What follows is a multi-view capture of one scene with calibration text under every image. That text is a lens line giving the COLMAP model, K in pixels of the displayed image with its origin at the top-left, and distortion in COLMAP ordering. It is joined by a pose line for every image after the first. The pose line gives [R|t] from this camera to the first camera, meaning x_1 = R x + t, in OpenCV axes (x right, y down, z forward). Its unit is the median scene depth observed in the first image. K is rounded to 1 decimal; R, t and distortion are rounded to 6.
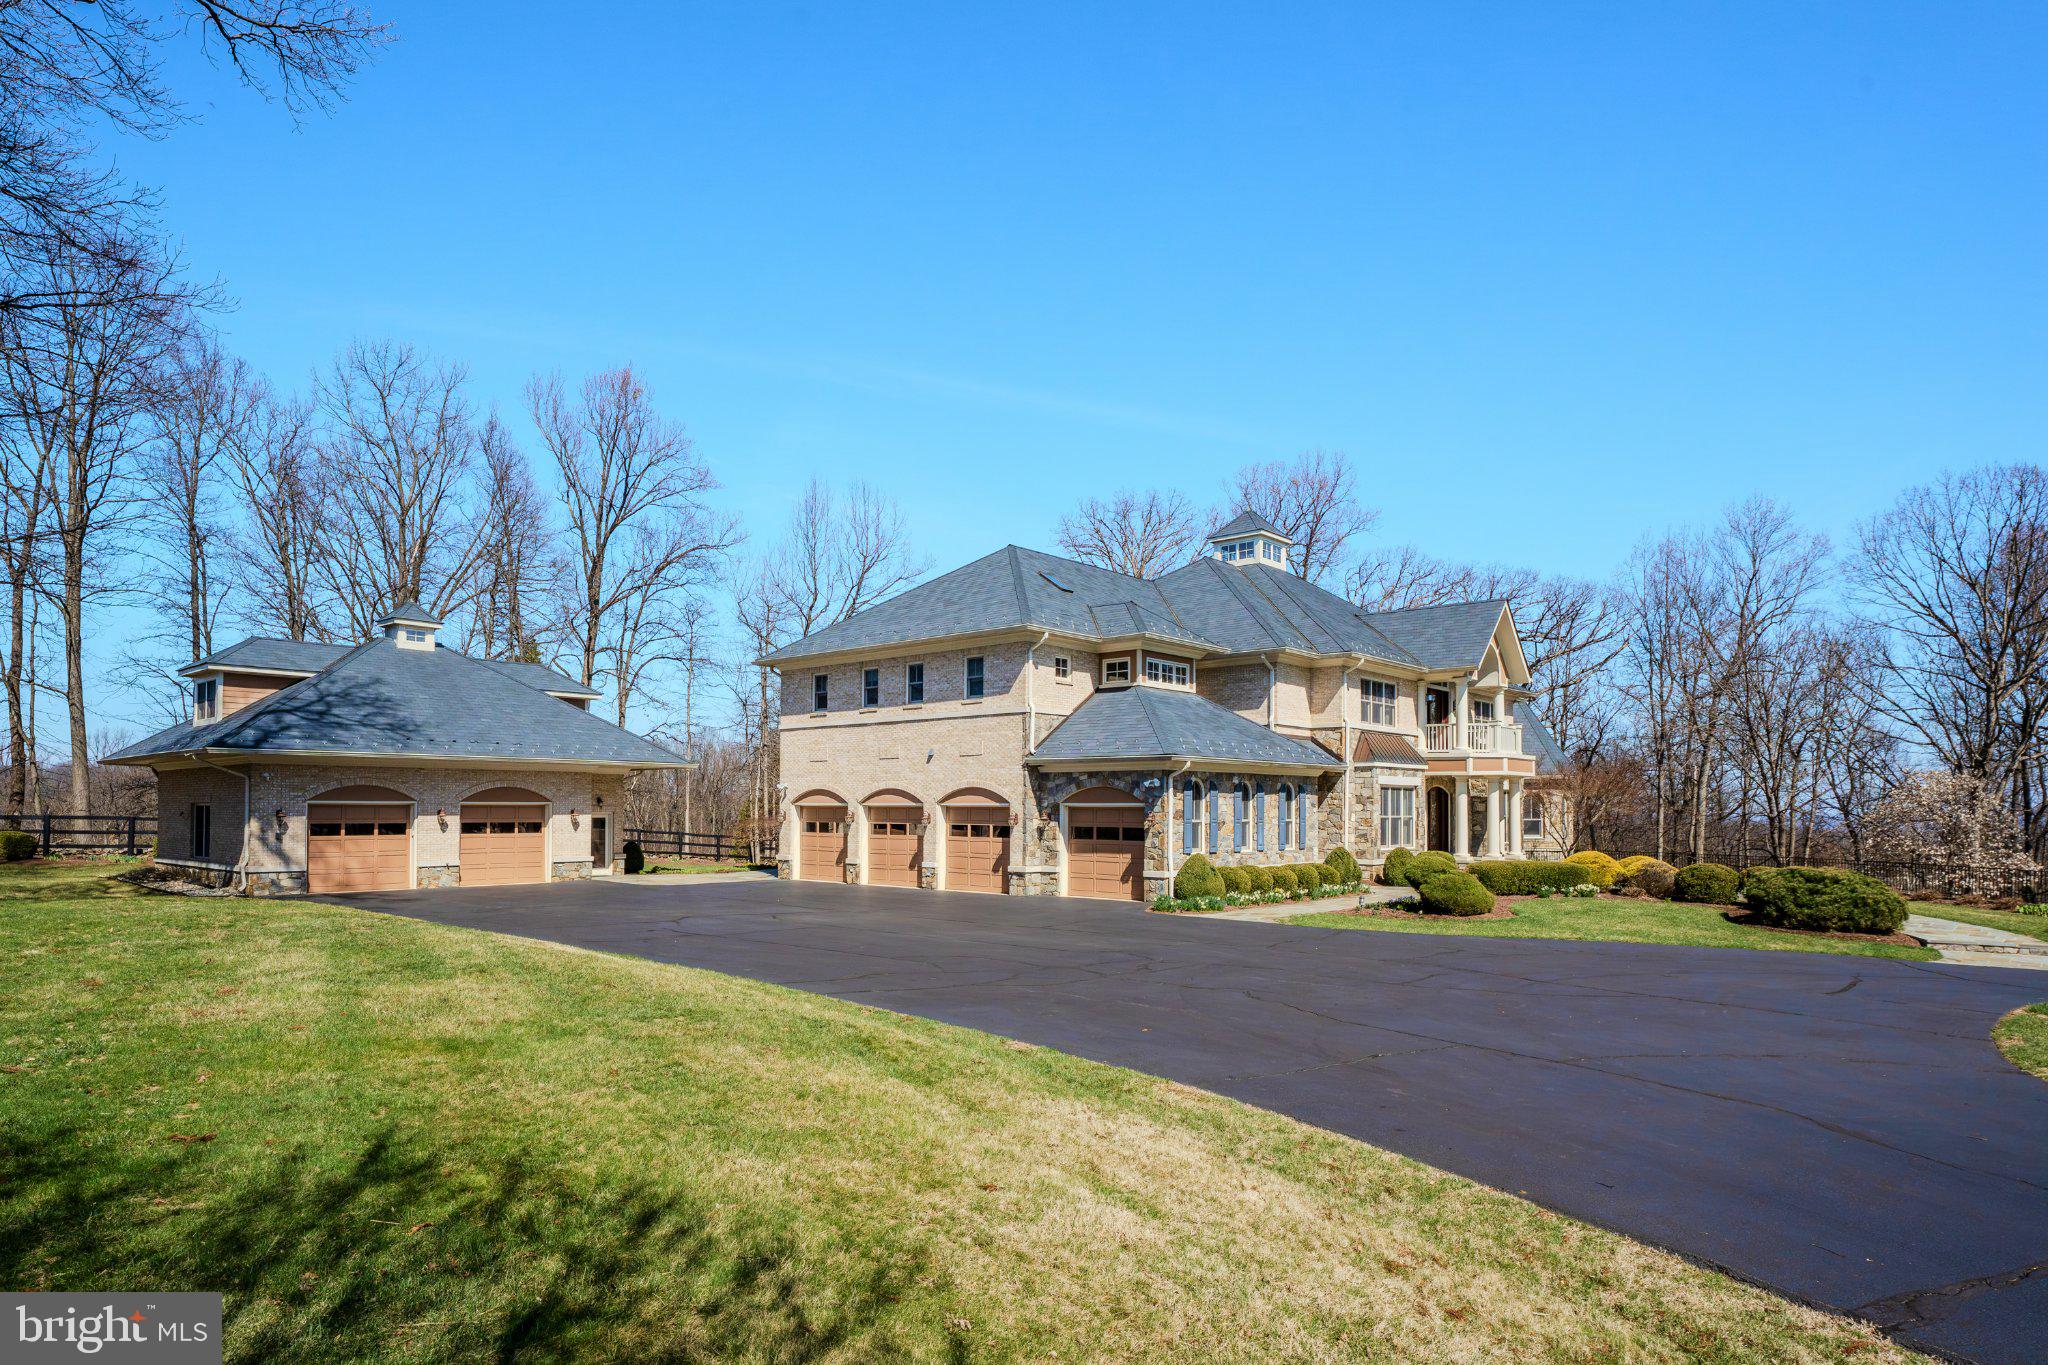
lens RADIAL K [[1179.4, 0, 1024.0], [0, 1179.4, 682.5], [0, 0, 1]] dist [-0.002936, -0.000547]
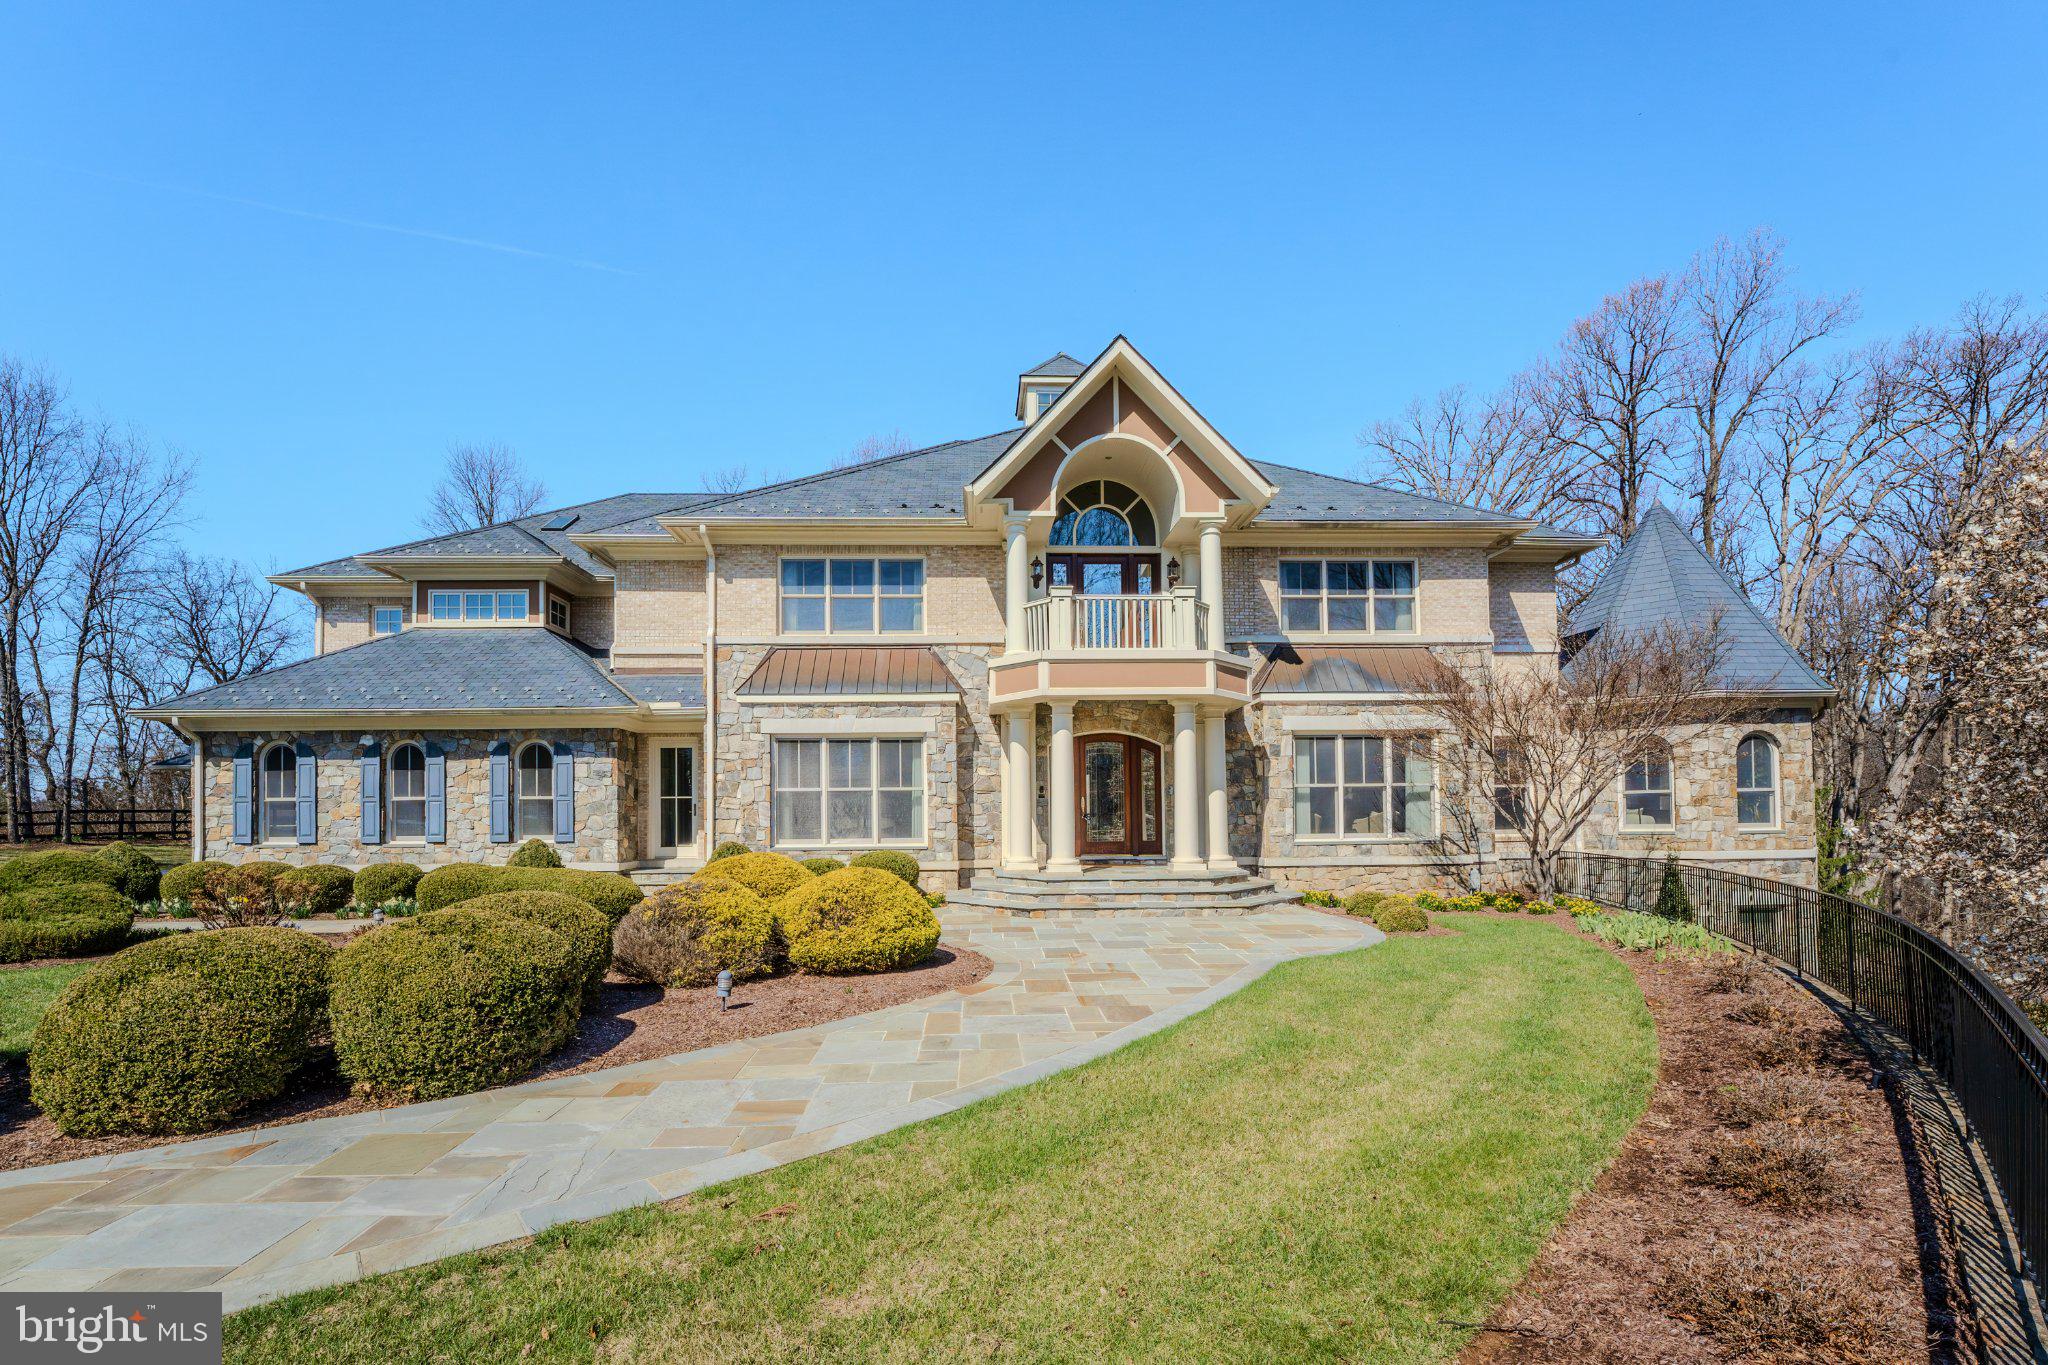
lens RADIAL K [[932.0, 0, 1008.9], [0, 932.0, 763.3], [0, 0, 1]] dist [-0.024108, 0.000515]
pose [[0.687240, -0.049671, -0.724730, 0.750547], [0.090220, 0.995772, 0.017304, 0.108537], [0.720806, -0.077277, 0.688816, 0.806075]]
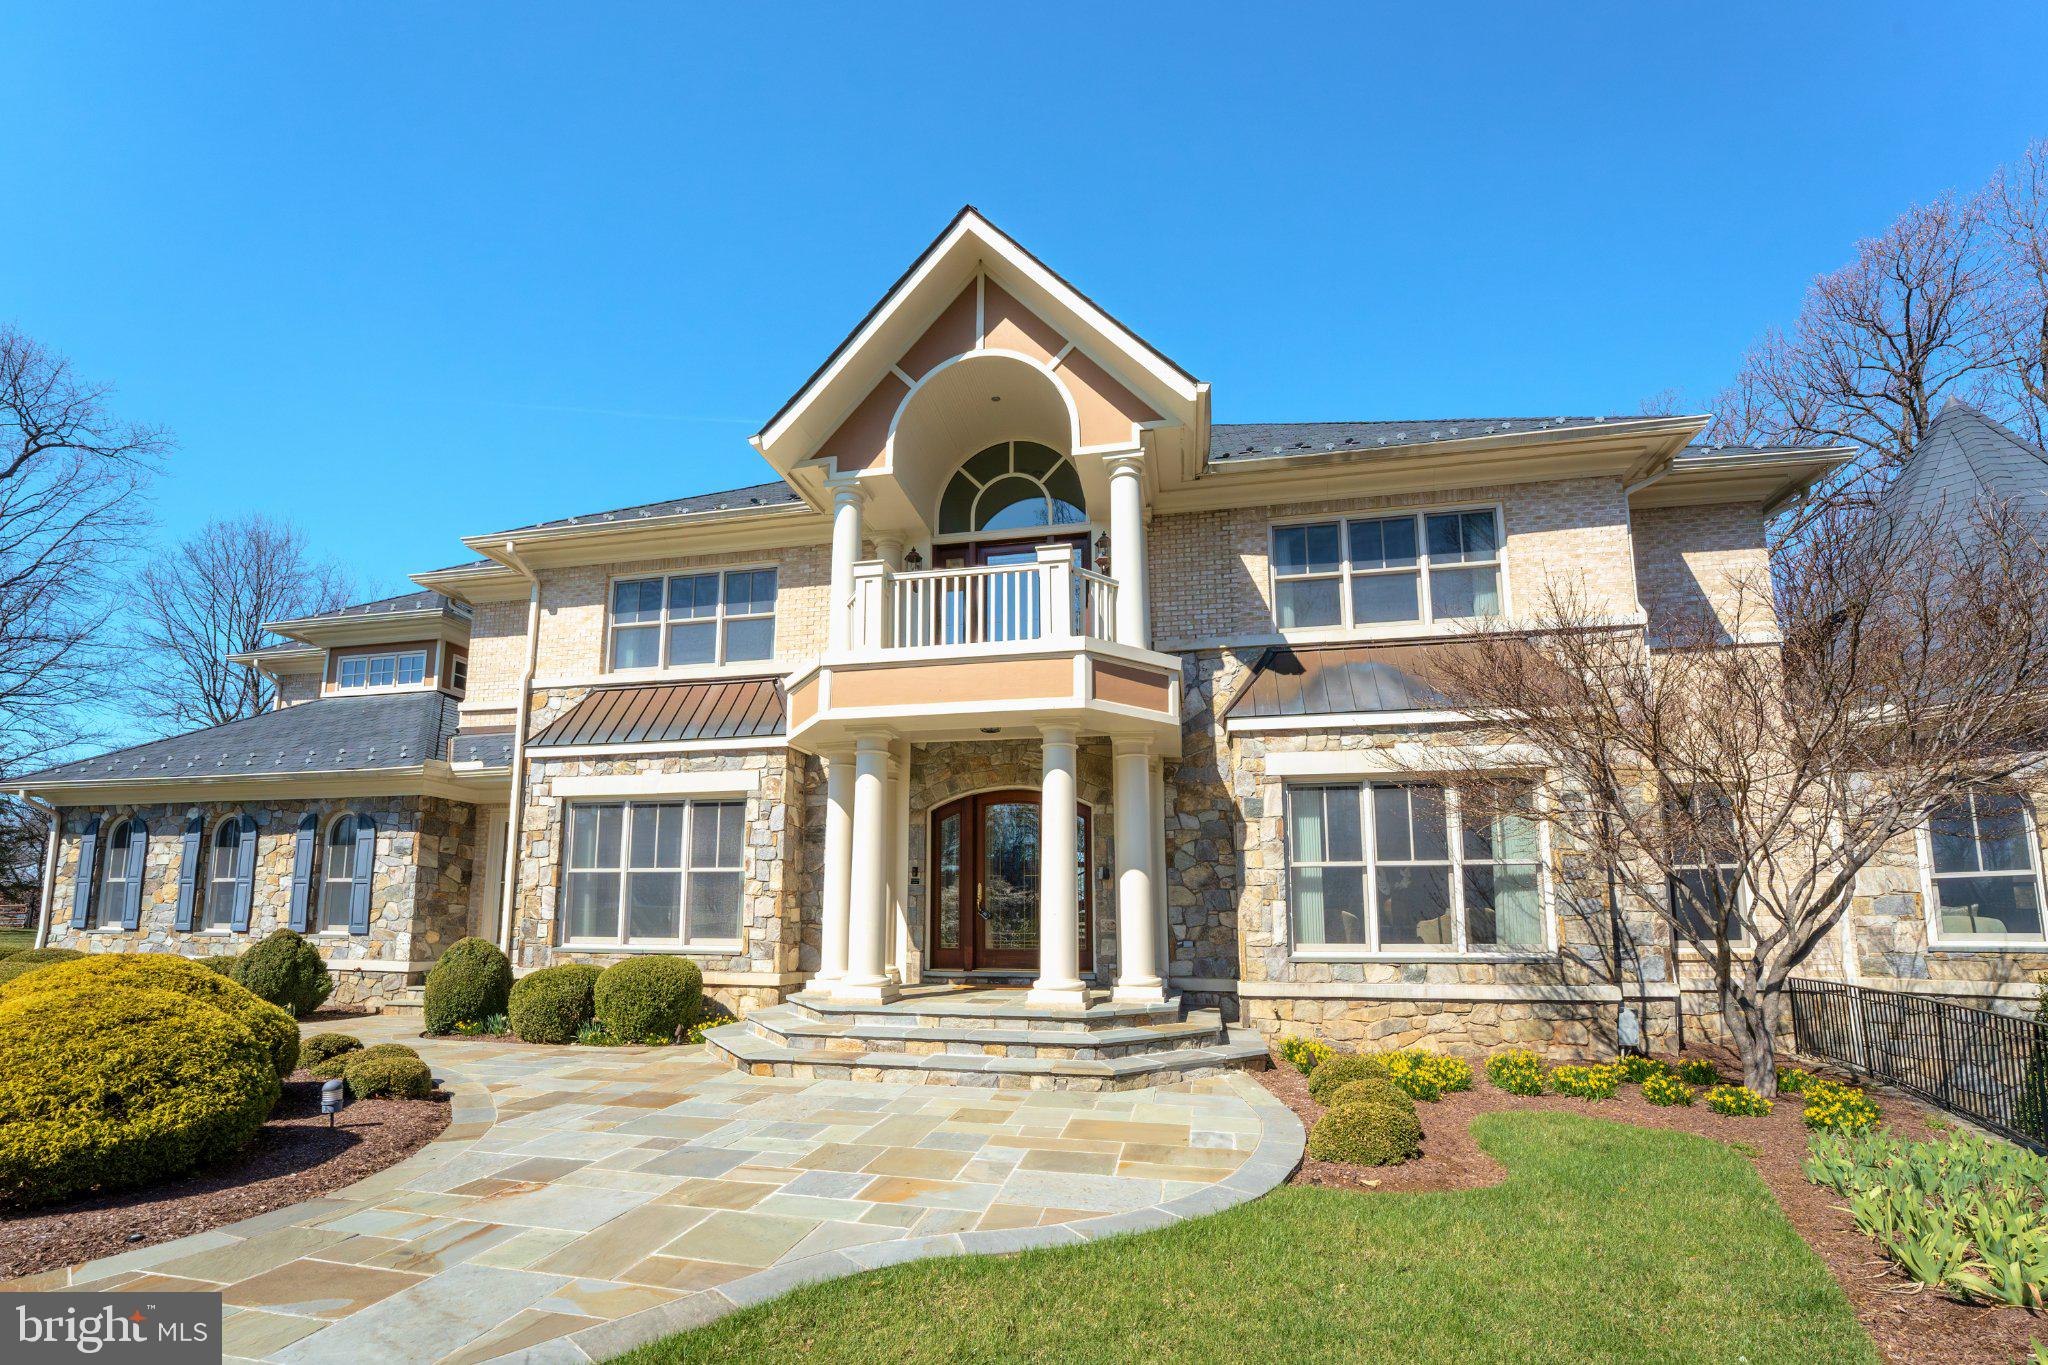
lens RADIAL K [[896.2, 0, 1000.8], [0, 896.2, 776.4], [0, 0, 1]] dist [-0.032483, 0.003915]
pose [[0.487244, -0.136025, -0.862607, 0.707944], [0.093579, 0.990239, -0.103293, 0.135074], [0.868237, -0.030393, 0.495217, 1.025330]]
